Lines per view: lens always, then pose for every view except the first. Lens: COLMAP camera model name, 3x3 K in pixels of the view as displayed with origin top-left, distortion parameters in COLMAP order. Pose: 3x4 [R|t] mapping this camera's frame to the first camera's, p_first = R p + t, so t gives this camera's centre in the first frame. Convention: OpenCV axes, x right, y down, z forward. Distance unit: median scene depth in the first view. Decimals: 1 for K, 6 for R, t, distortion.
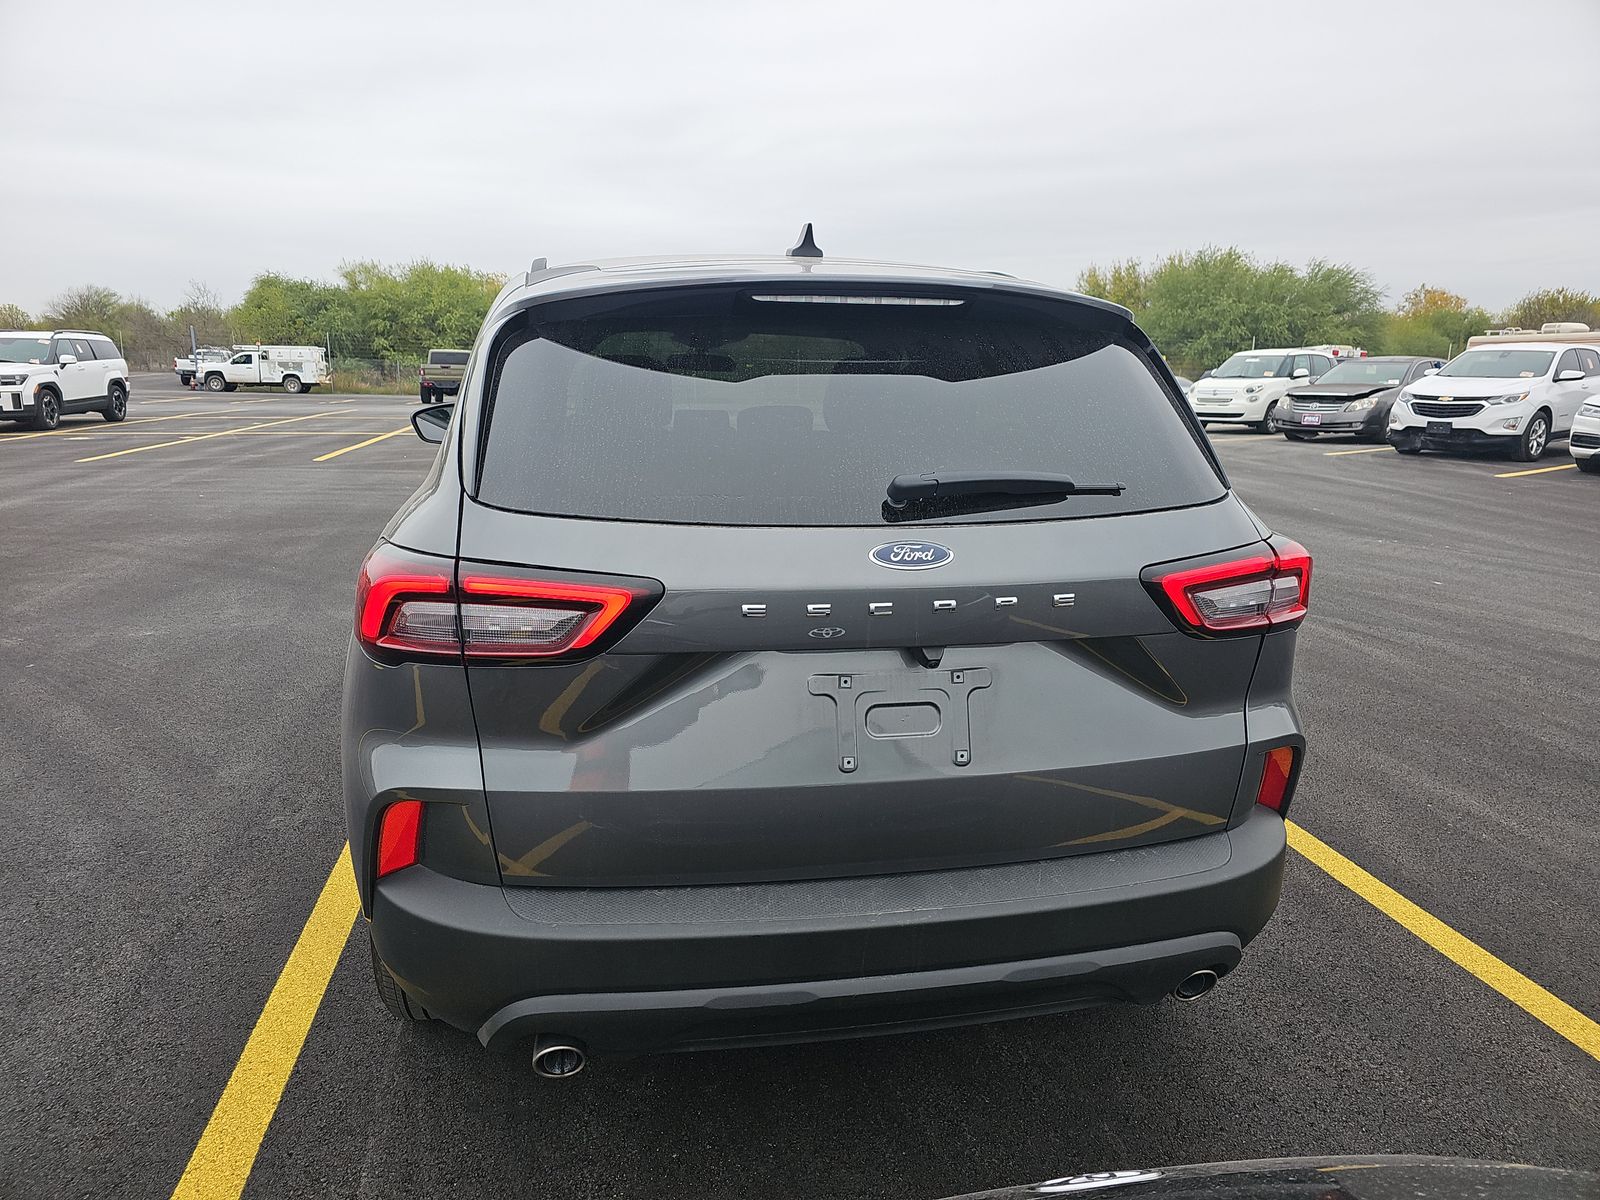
lens RADIAL K [[1095.2, 0, 795.0], [0, 1095.2, 604.7], [0, 0, 1]] dist [0.002368, -0.002475]
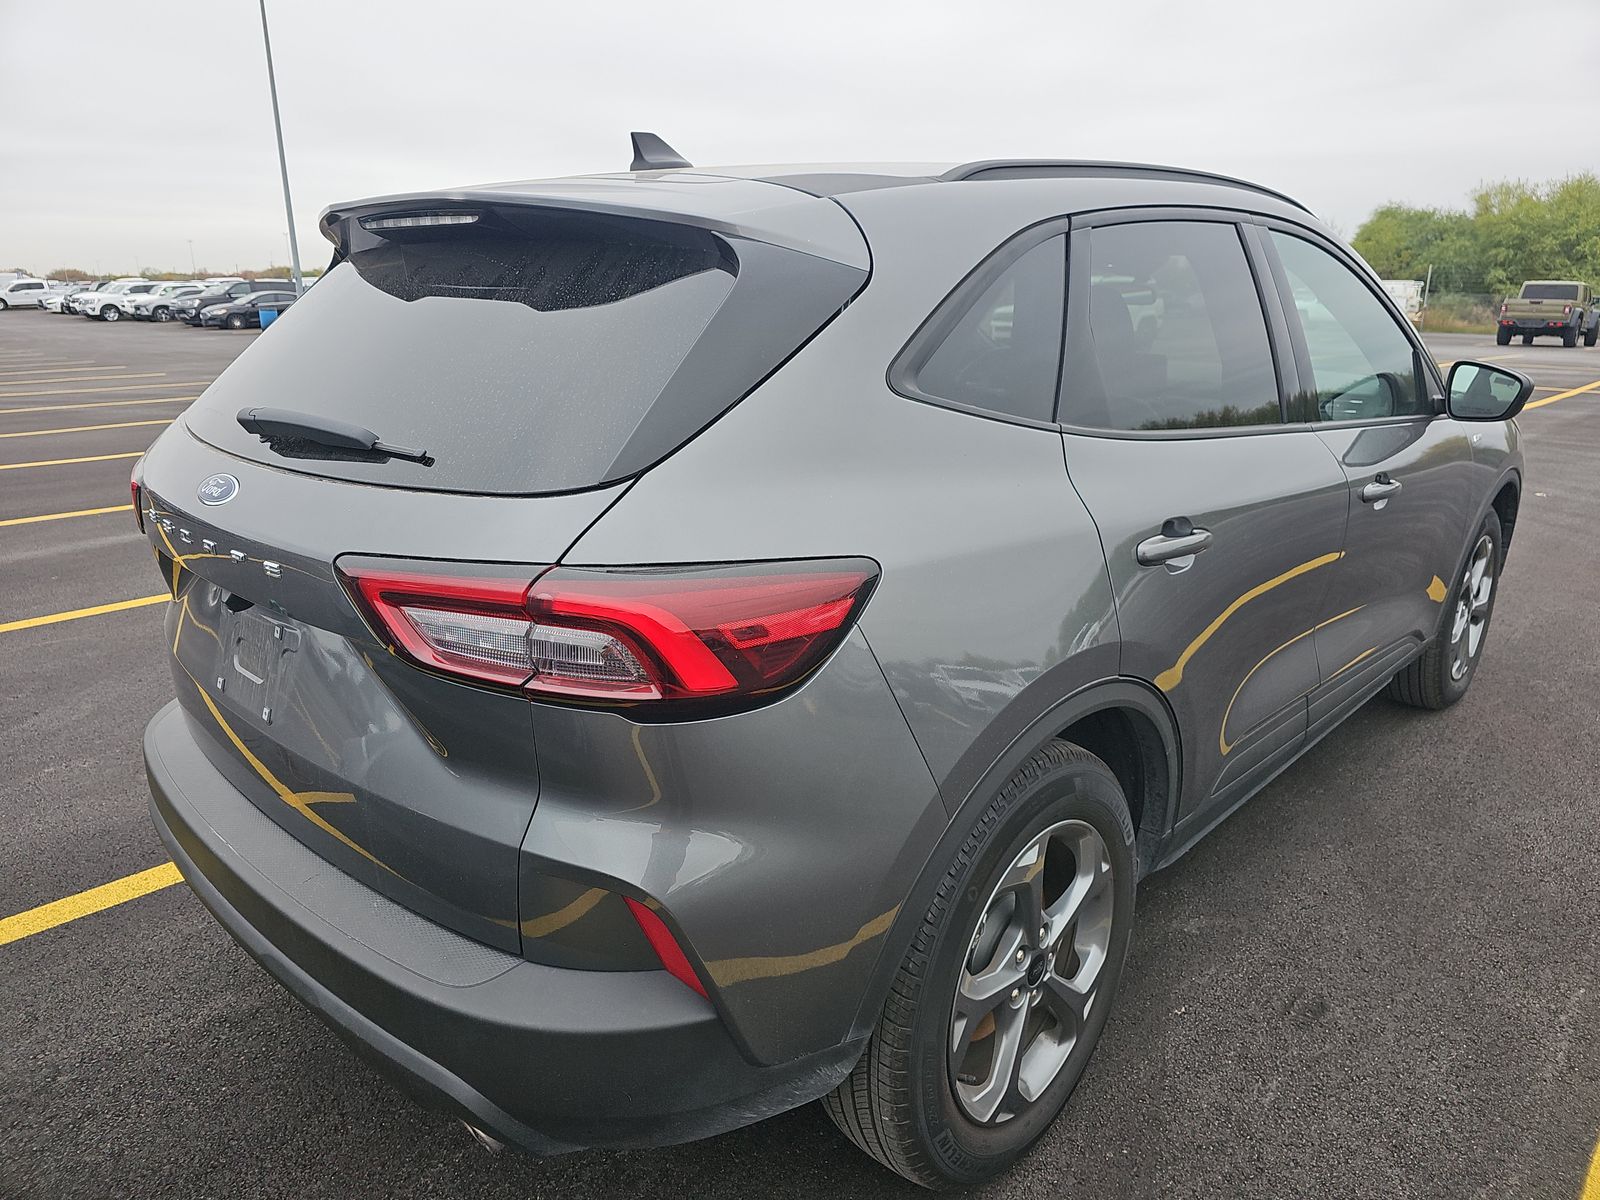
lens RADIAL K [[1095.2, 0, 795.0], [0, 1095.2, 604.7], [0, 0, 1]] dist [0.002368, -0.002475]
pose [[0.570566, 0.213331, -0.793060, 0.842485], [-0.169933, 0.975441, 0.140133, -0.123368], [0.803478, 0.054812, 0.592806, 0.600060]]
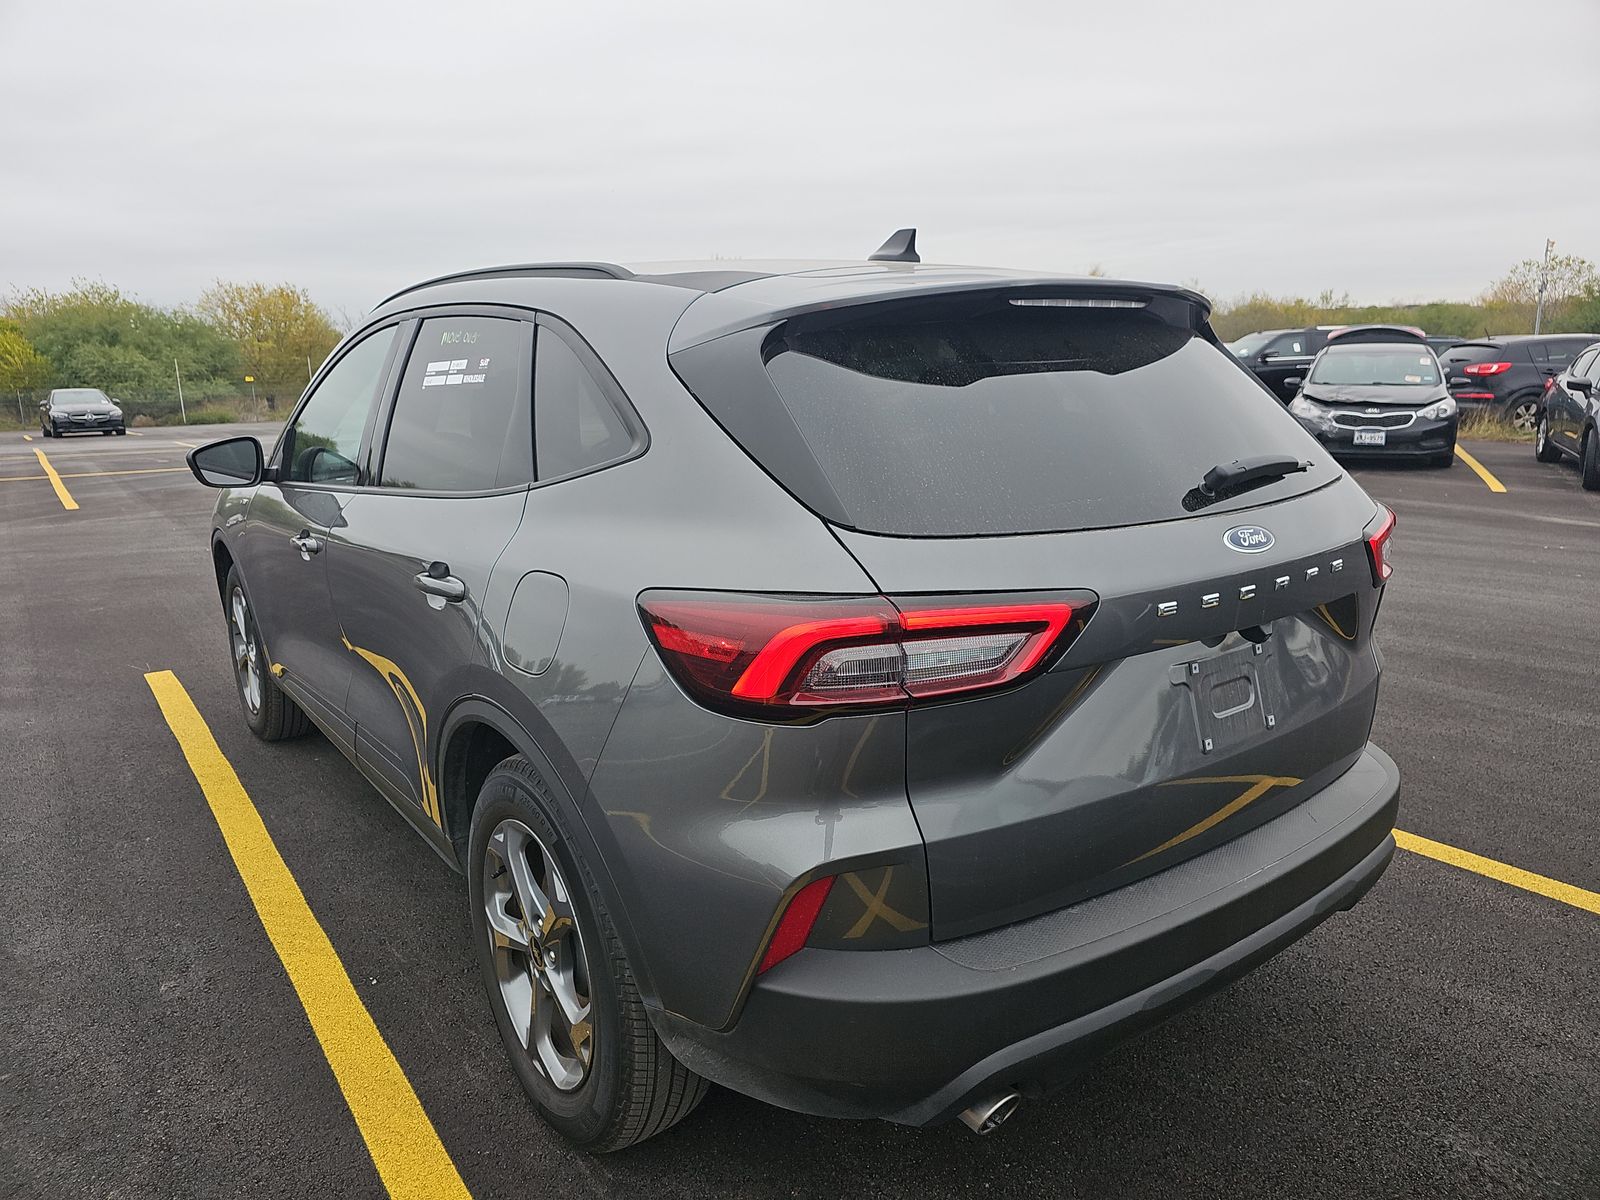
lens RADIAL K [[1058.7, 0, 853.1], [0, 1058.7, 606.6], [0, 0, 1]] dist [0.063532, -0.058563]
pose [[0.900331, -0.126719, 0.416348, -0.478188], [0.126839, 0.991542, 0.027502, -0.040741], [-0.416312, 0.028048, 0.908789, 0.150827]]
